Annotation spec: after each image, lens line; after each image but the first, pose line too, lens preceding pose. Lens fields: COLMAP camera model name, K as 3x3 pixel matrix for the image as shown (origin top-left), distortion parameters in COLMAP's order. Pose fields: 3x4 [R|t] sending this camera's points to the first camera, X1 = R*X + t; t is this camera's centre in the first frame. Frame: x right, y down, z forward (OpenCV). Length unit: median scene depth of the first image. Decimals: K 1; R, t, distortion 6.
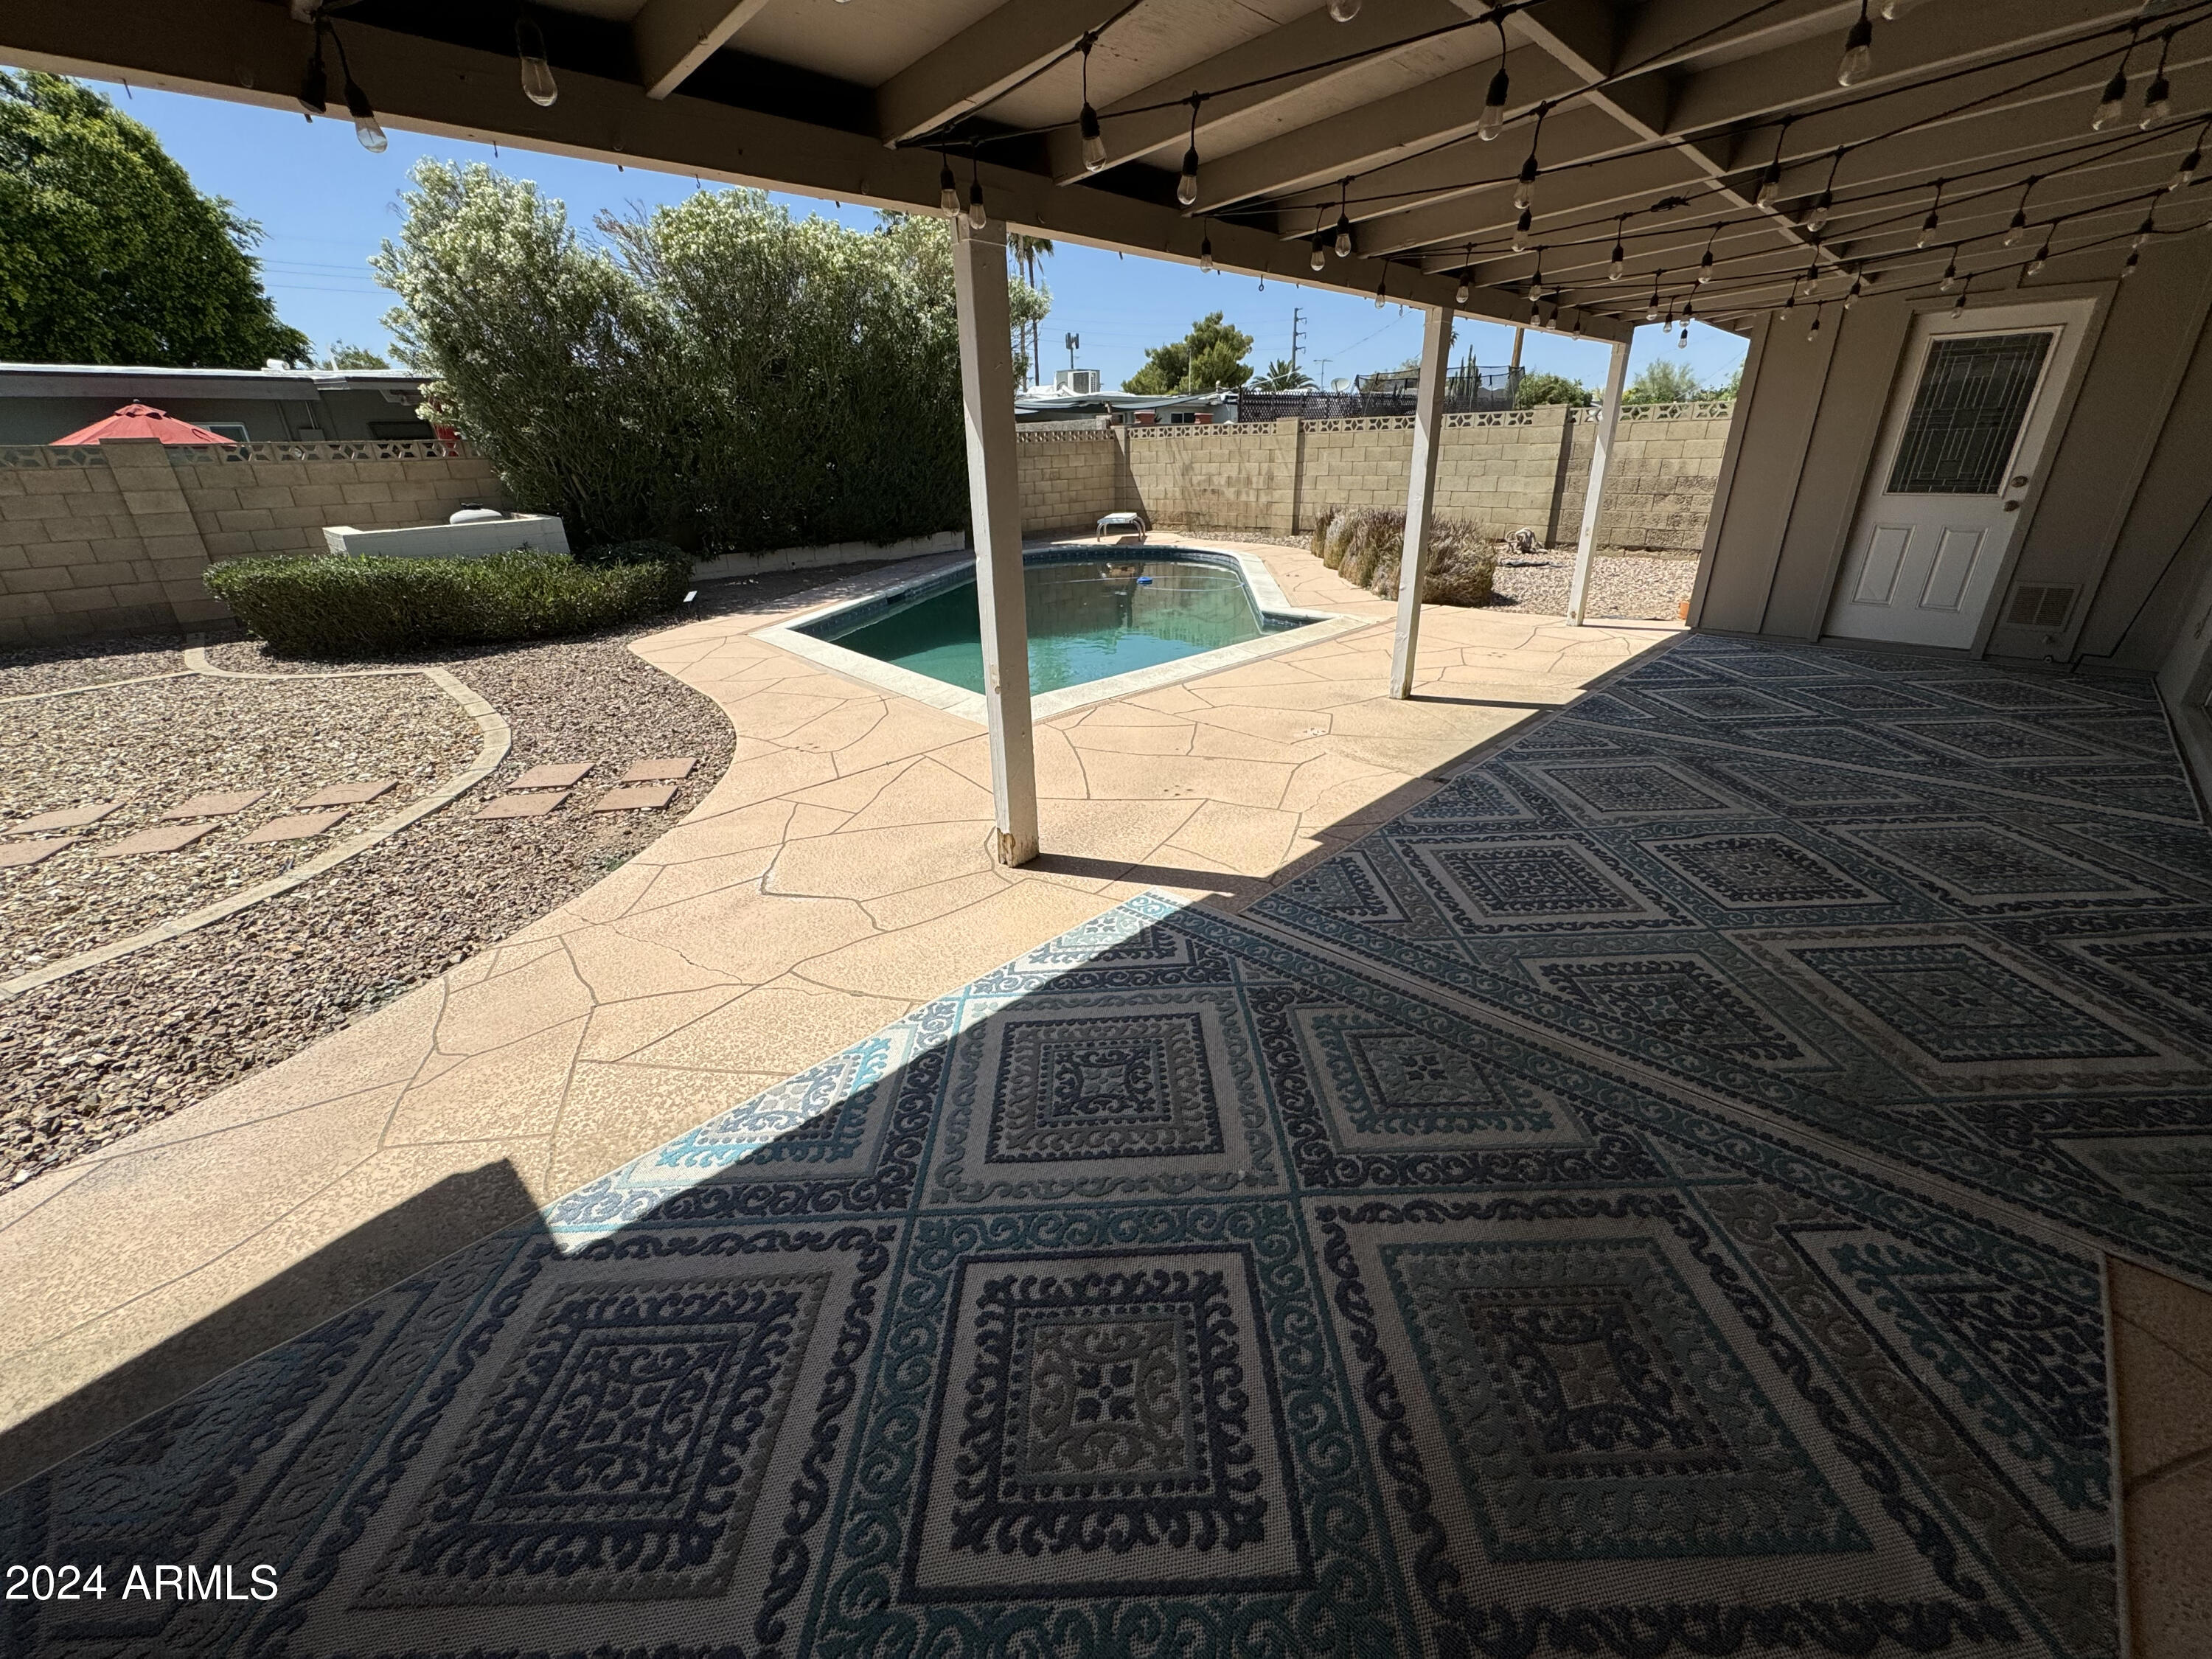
lens RADIAL K [[879.6, 0, 1099.4], [0, 879.6, 832.8], [0, 0, 1]] dist [-0.004838, 0.001144]
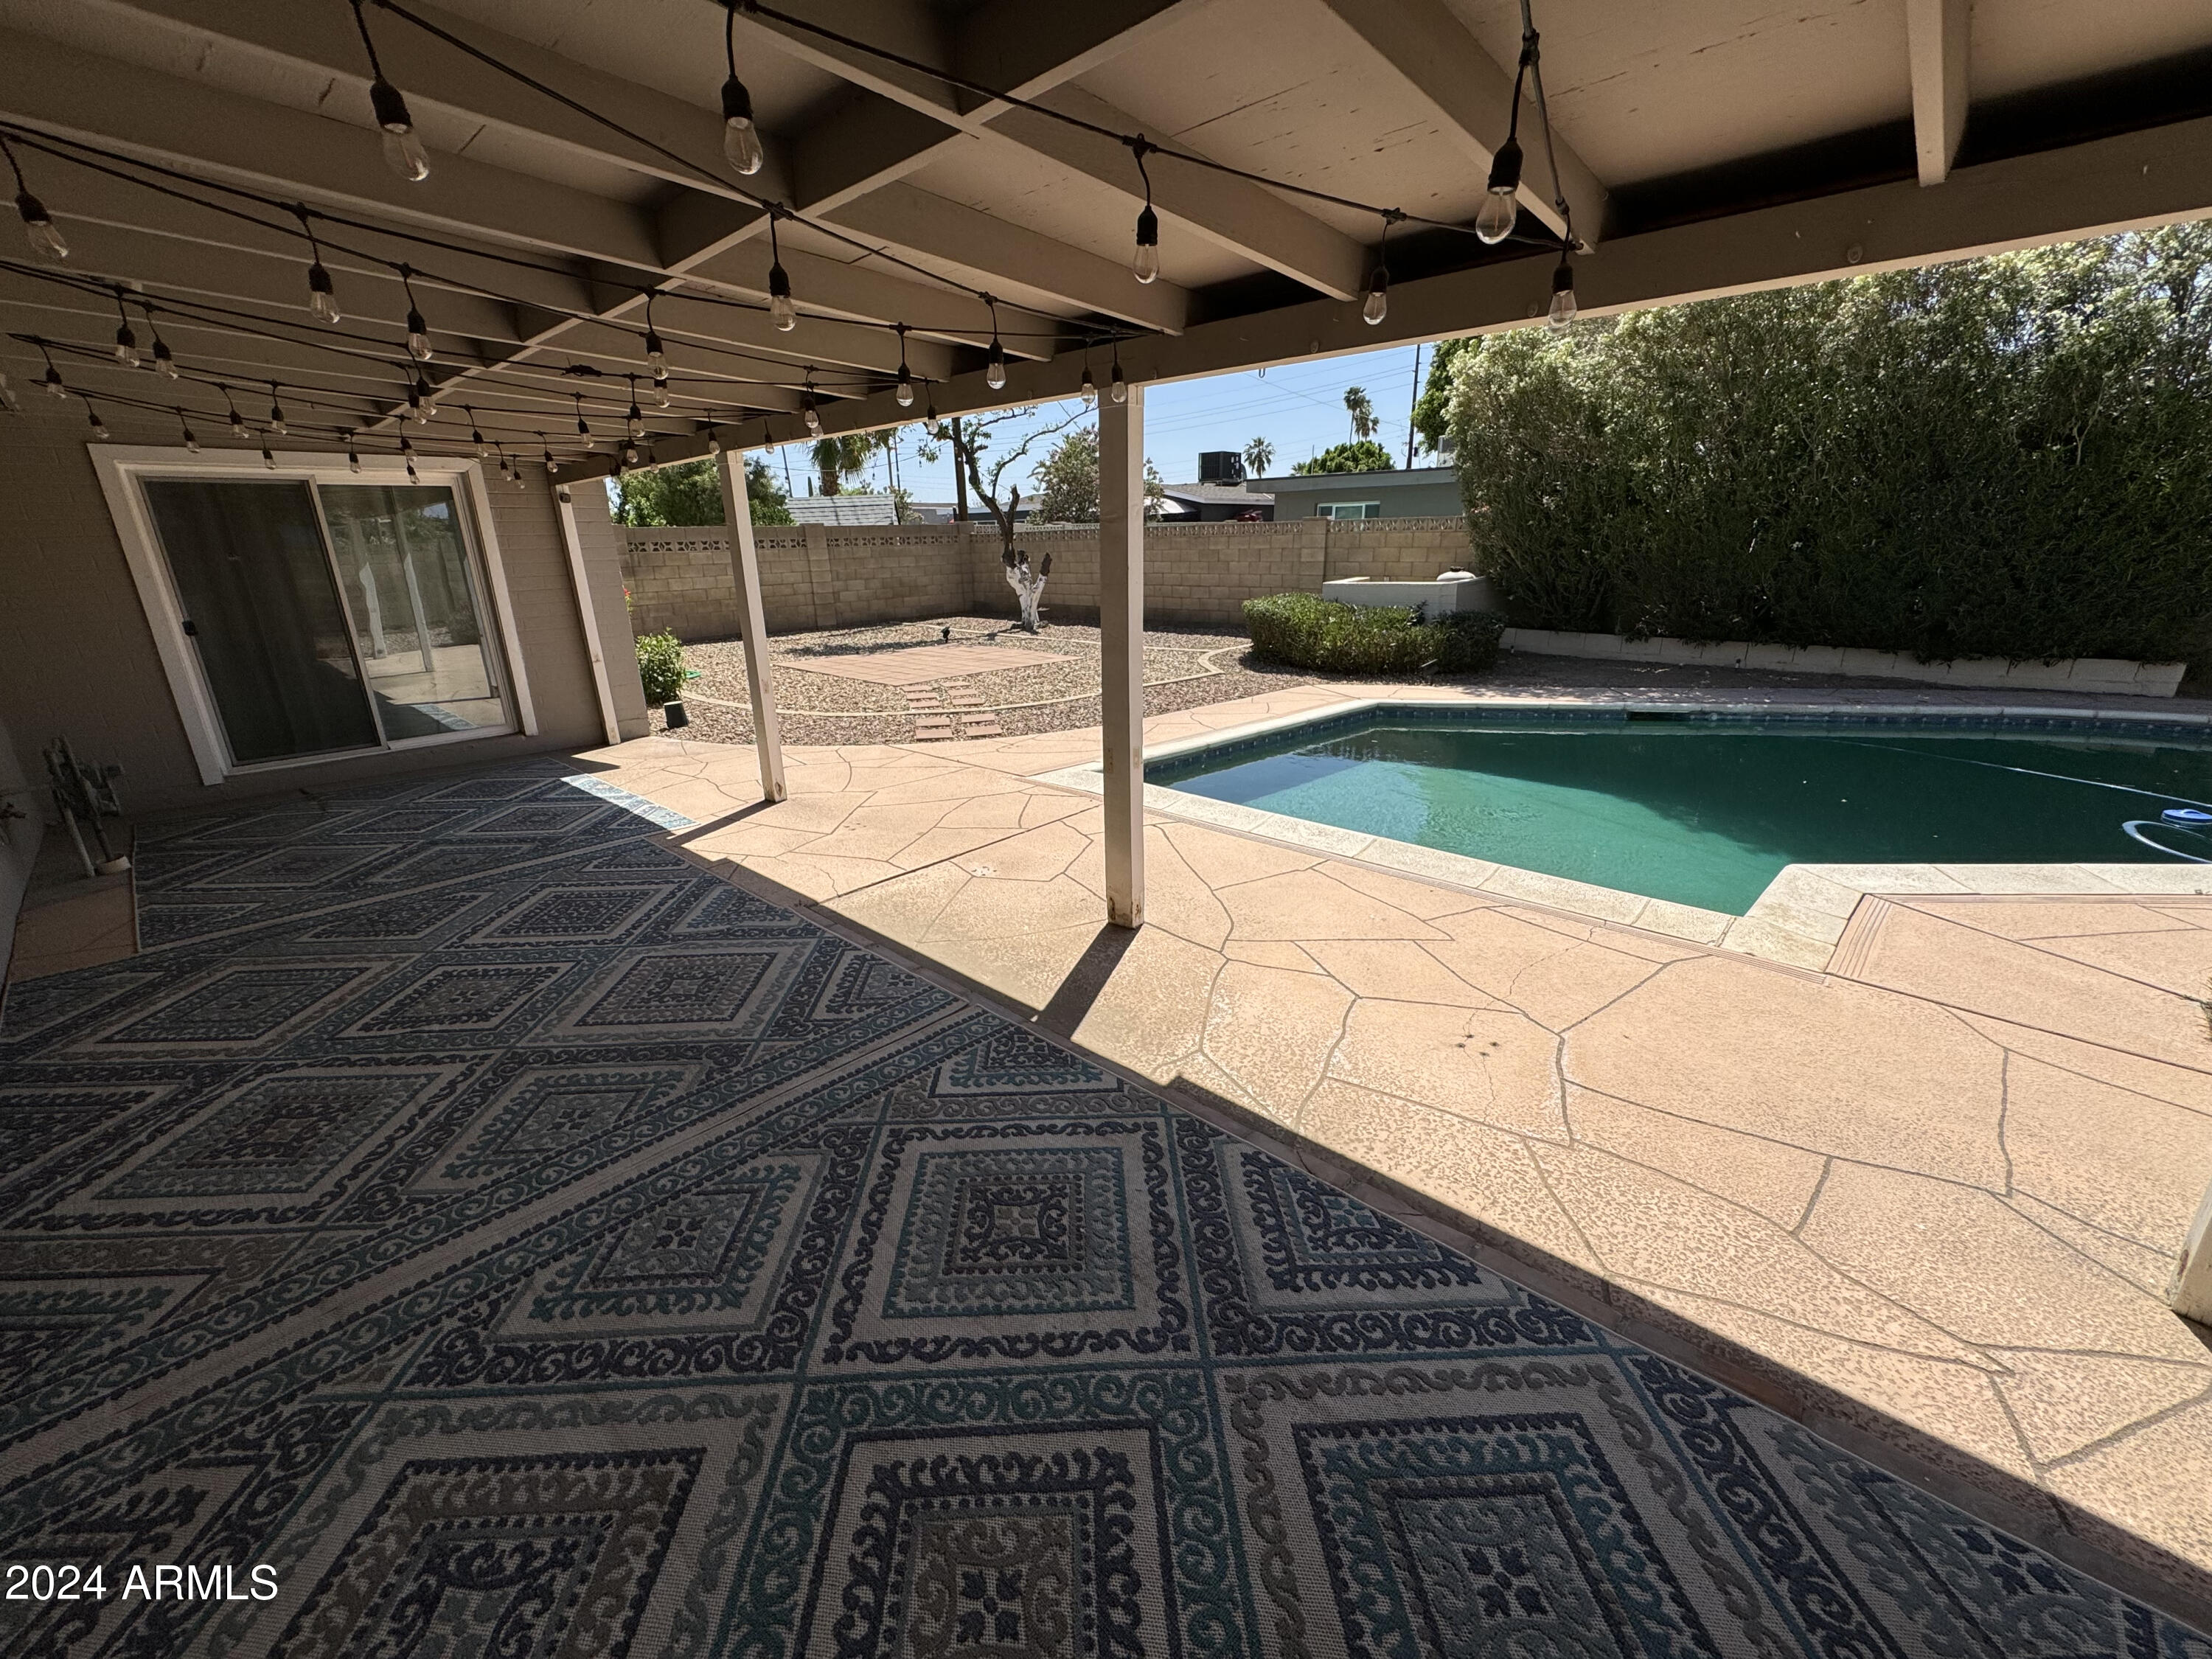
lens RADIAL K [[879.6, 0, 1100.8], [0, 879.6, 832.3], [0, 0, 1]] dist [-0.004838, 0.001144]
pose [[0.032614, 0.342167, -0.939073, 1.465985], [-0.380170, 0.873195, 0.304960, -0.637425], [0.924341, 0.347062, 0.158560, 1.277483]]
